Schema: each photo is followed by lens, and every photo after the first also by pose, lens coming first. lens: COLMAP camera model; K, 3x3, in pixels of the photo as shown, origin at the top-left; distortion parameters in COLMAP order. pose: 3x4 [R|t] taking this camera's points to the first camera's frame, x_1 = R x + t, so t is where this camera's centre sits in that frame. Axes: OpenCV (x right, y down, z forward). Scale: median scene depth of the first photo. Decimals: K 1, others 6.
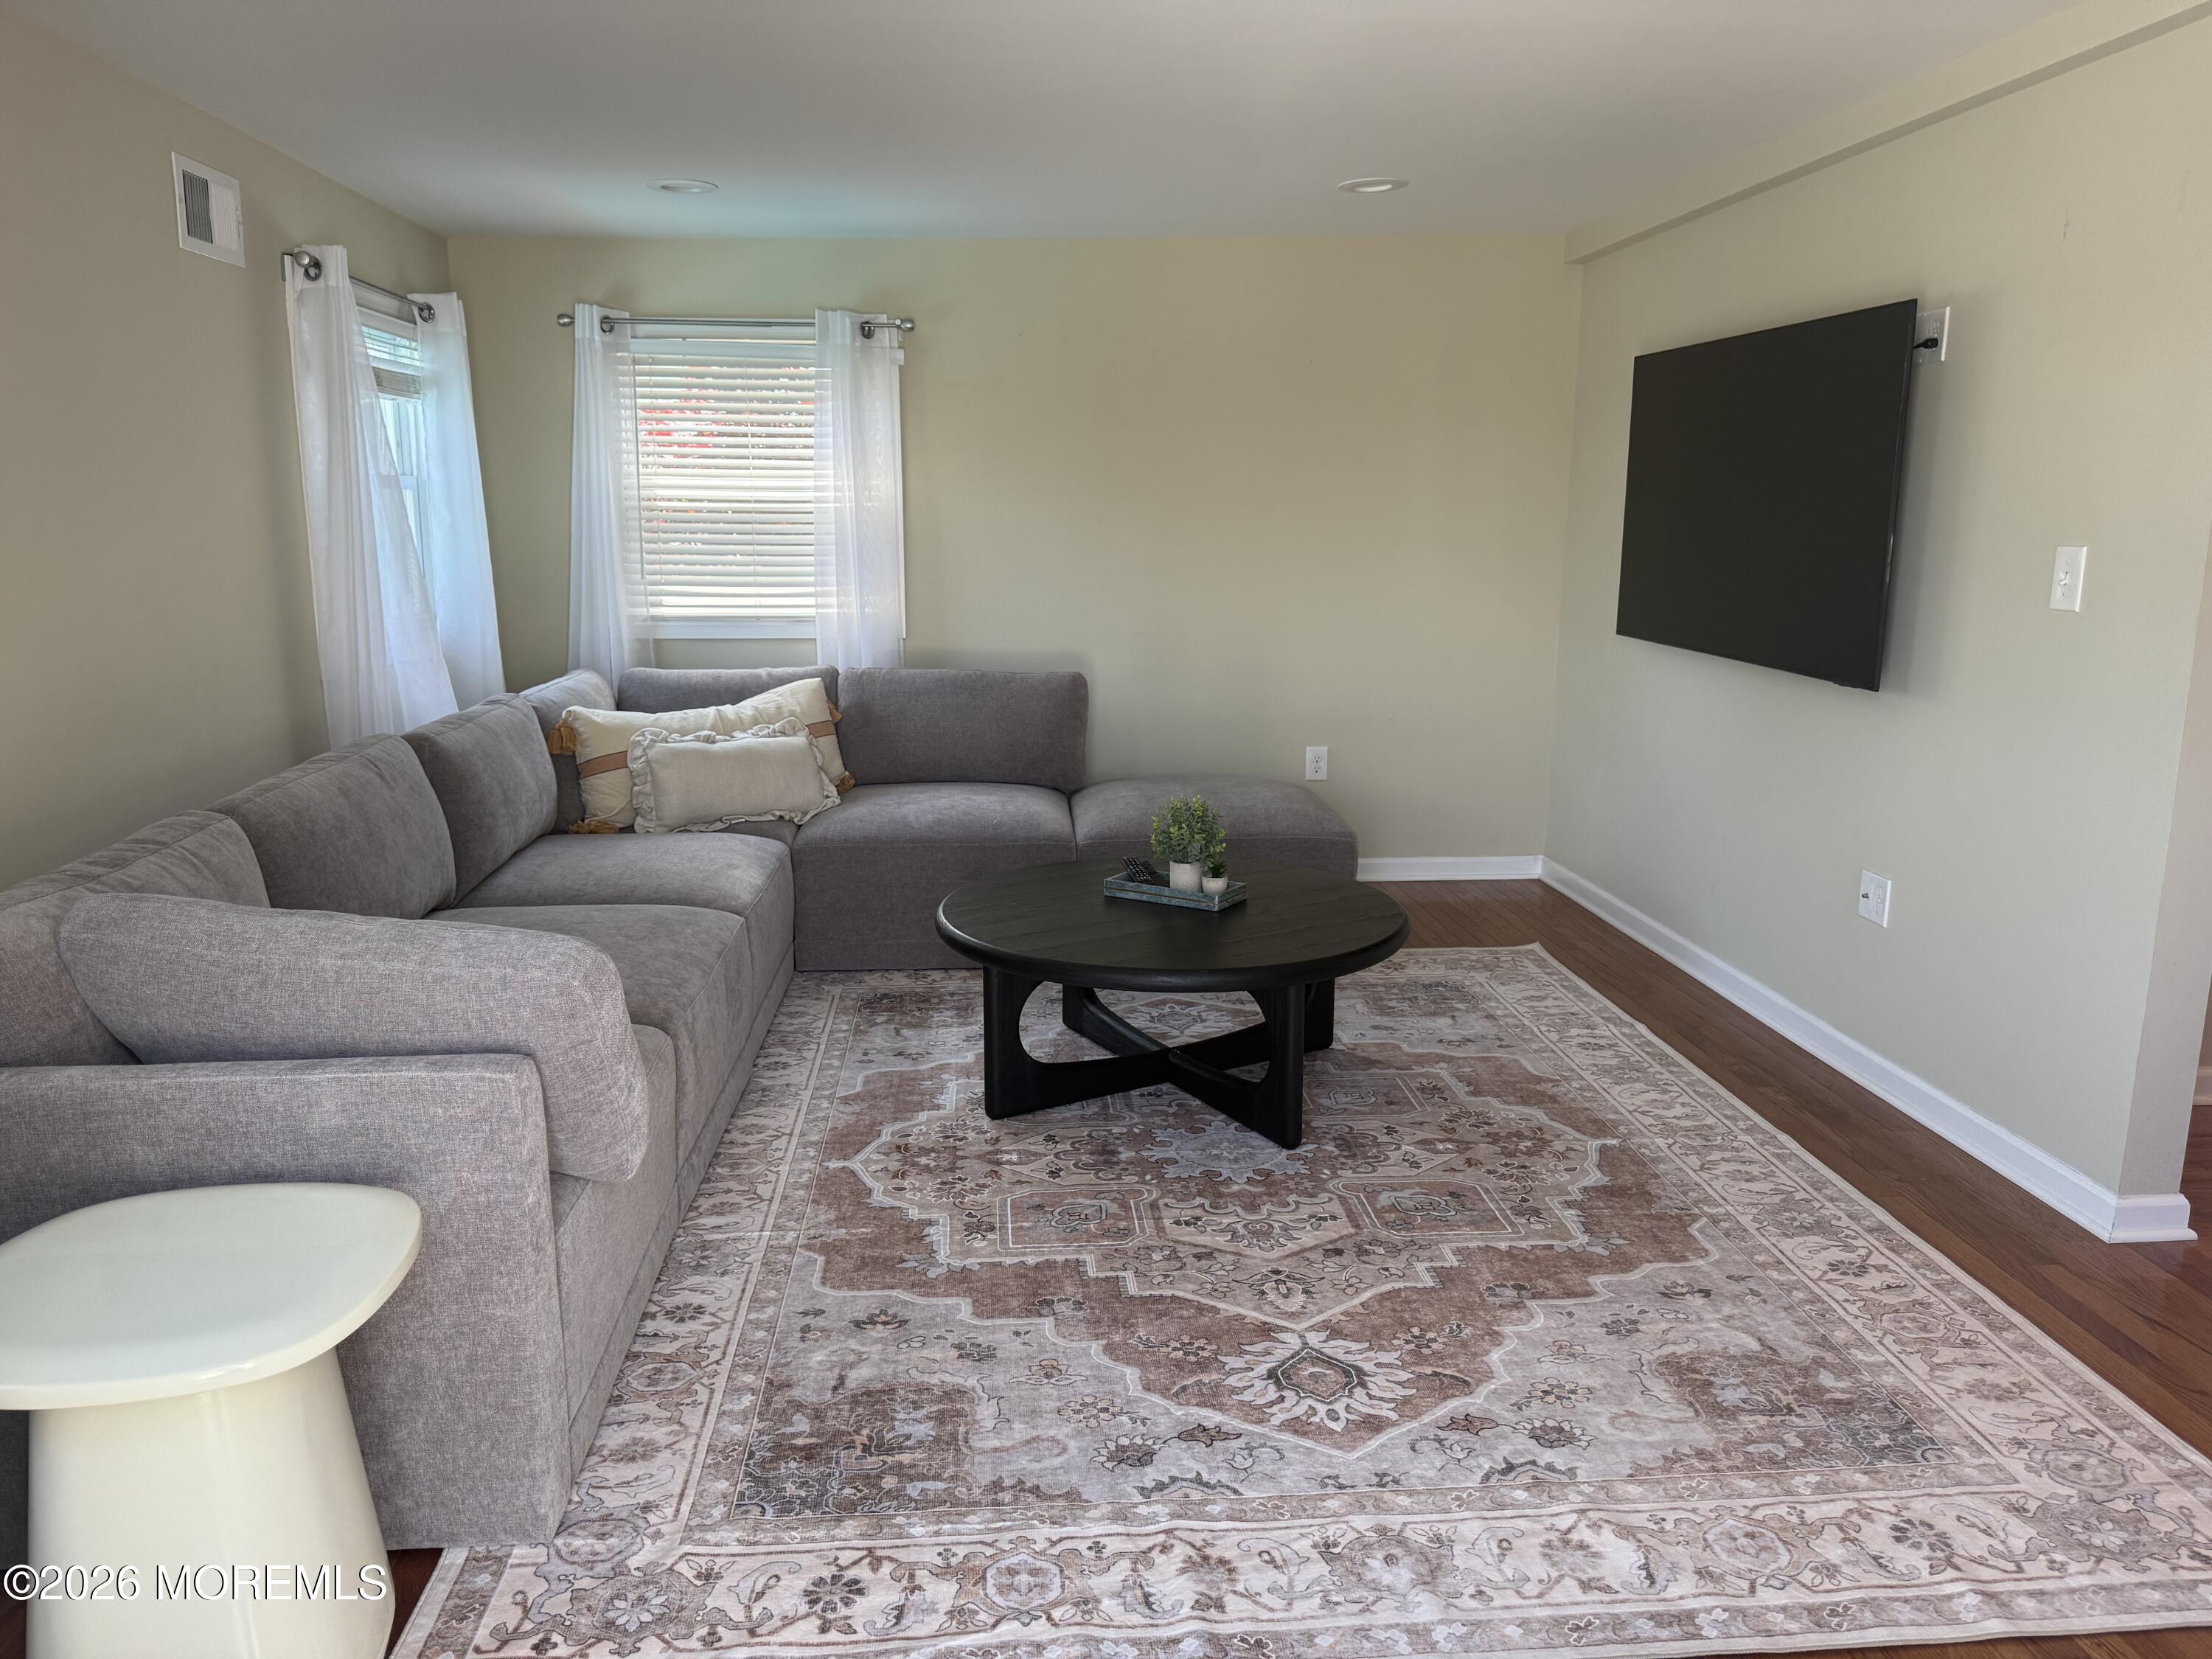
lens RADIAL K [[1537.4, 0, 1175.2], [0, 1537.4, 773.7], [0, 0, 1]] dist [0.144203, -0.197441]
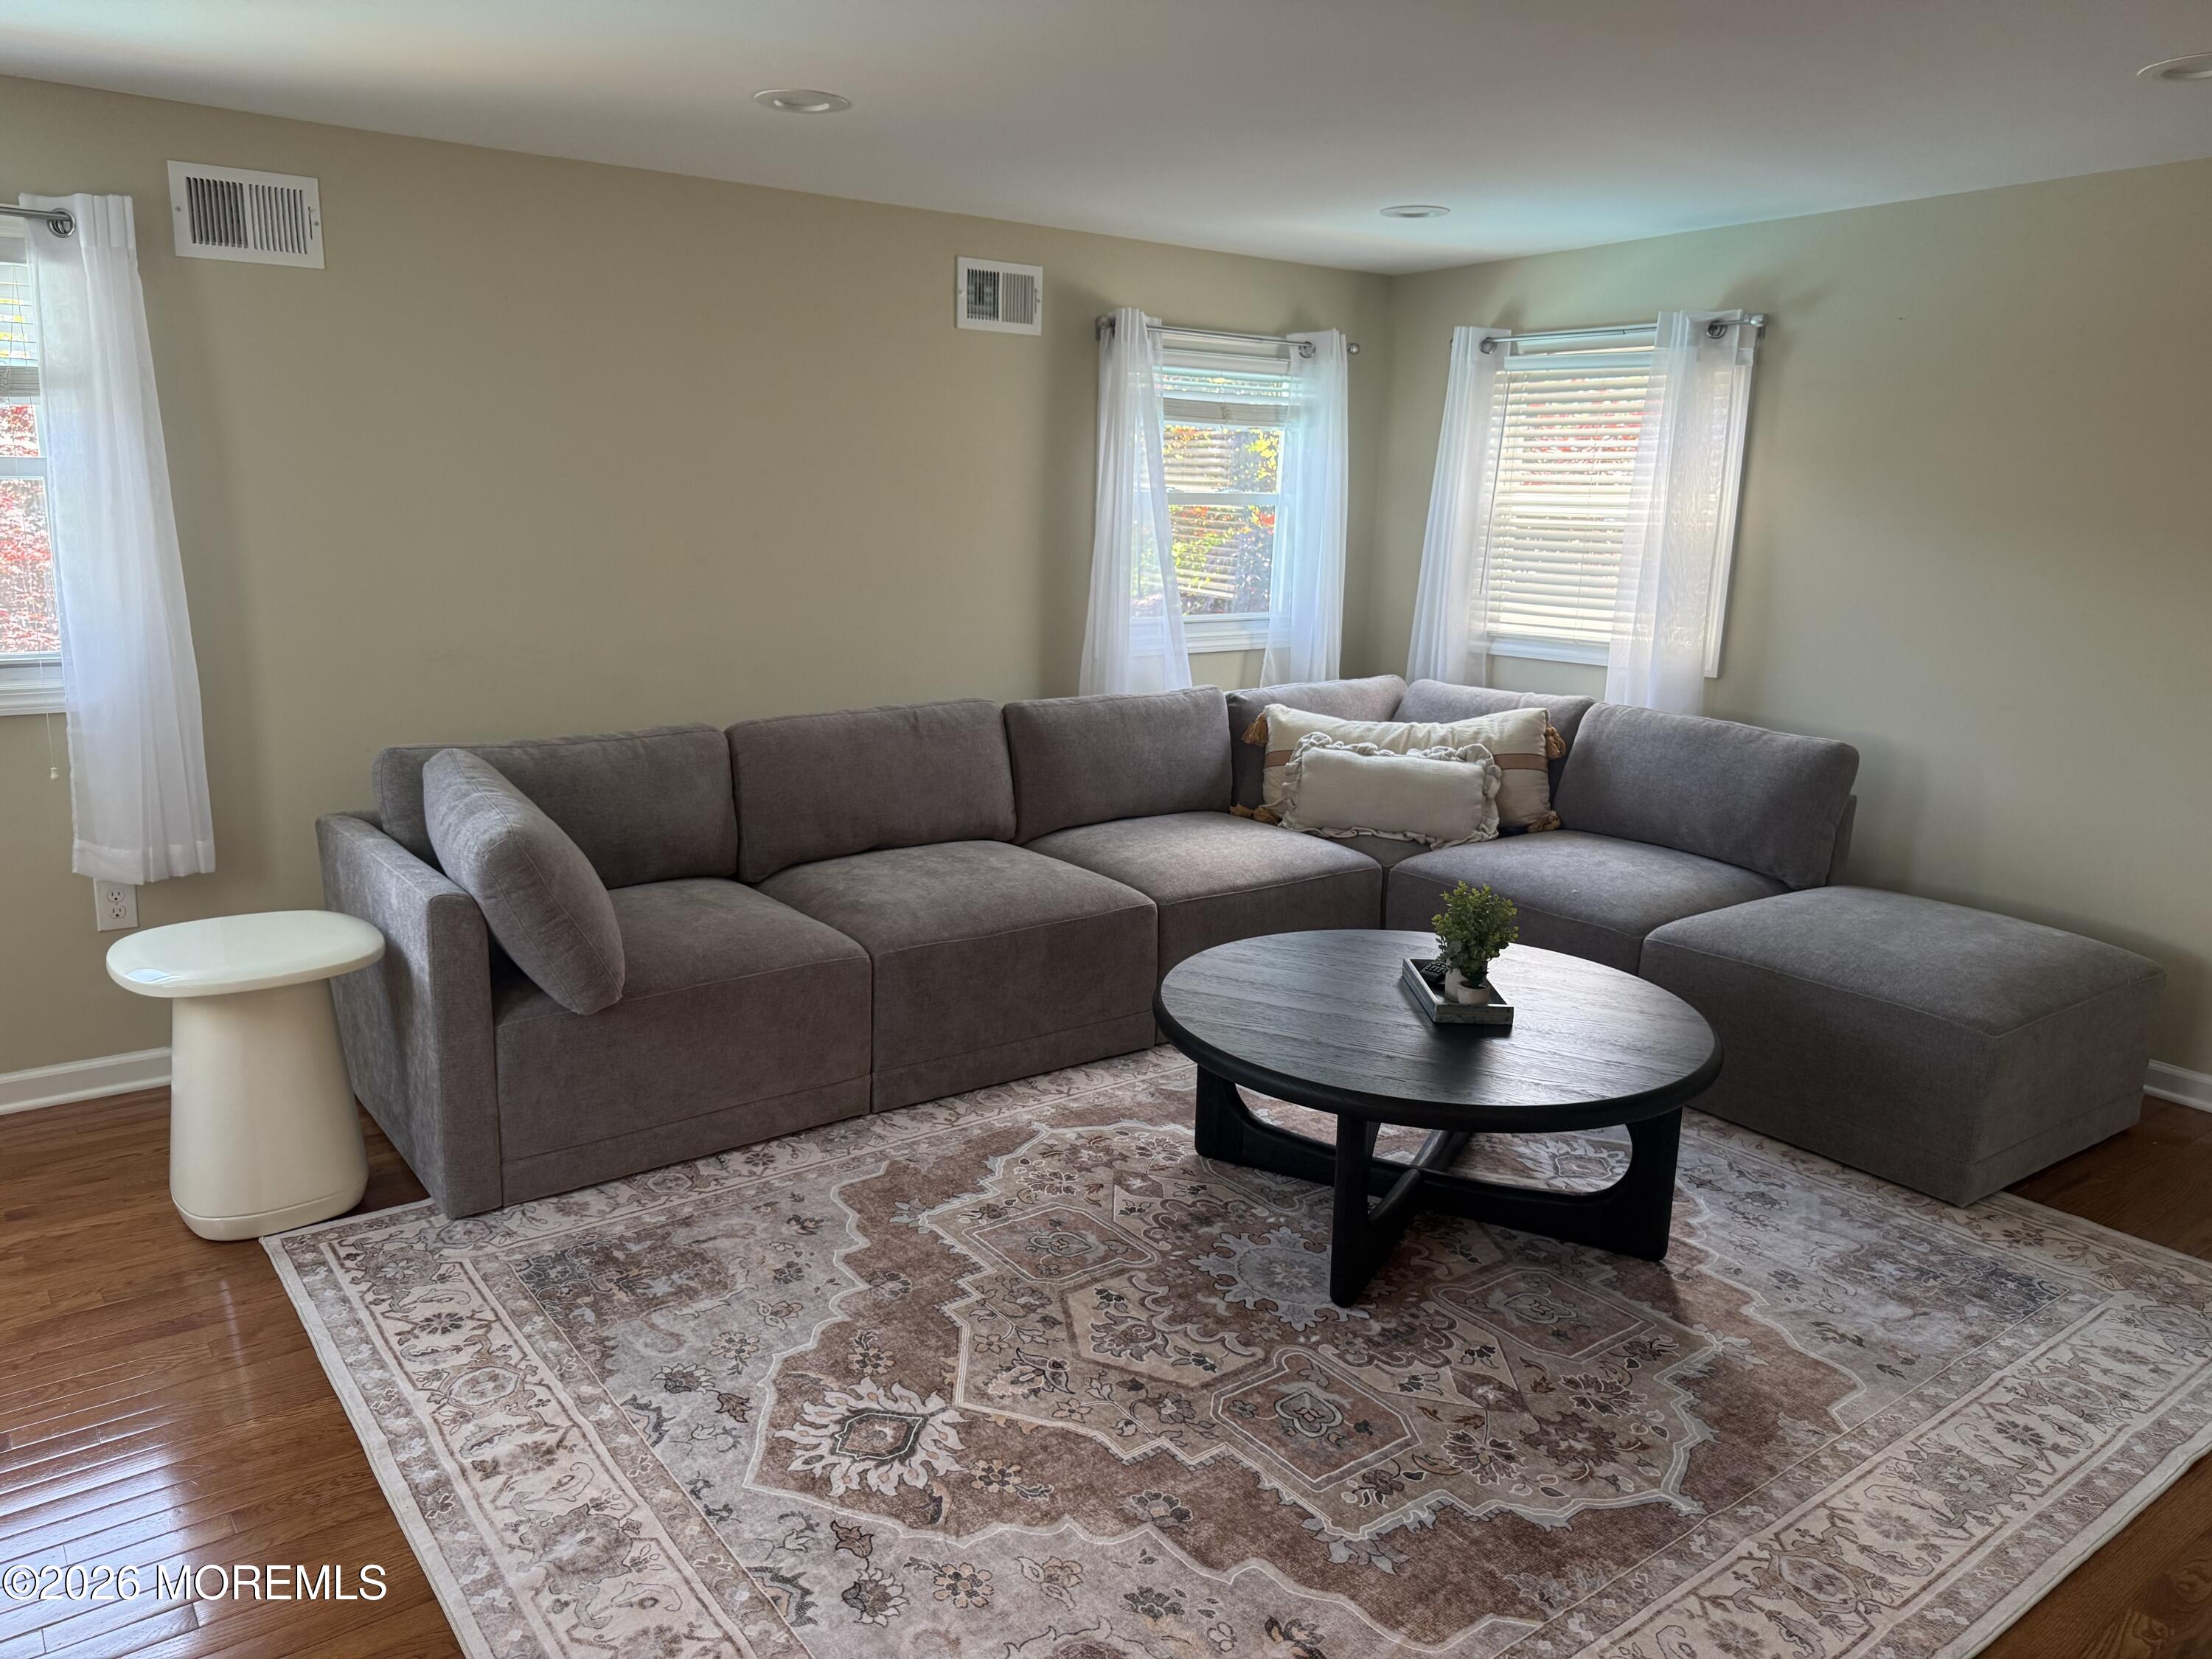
lens RADIAL K [[1560.7, 0, 1106.0], [0, 1560.7, 829.5], [0, 0, 1]] dist [0.062273, -0.082666]
pose [[0.537732, 0.193699, -0.820564, 0.710596], [-0.165604, 0.978558, 0.122471, -0.105240], [0.826692, 0.070033, 0.558279, 0.420675]]
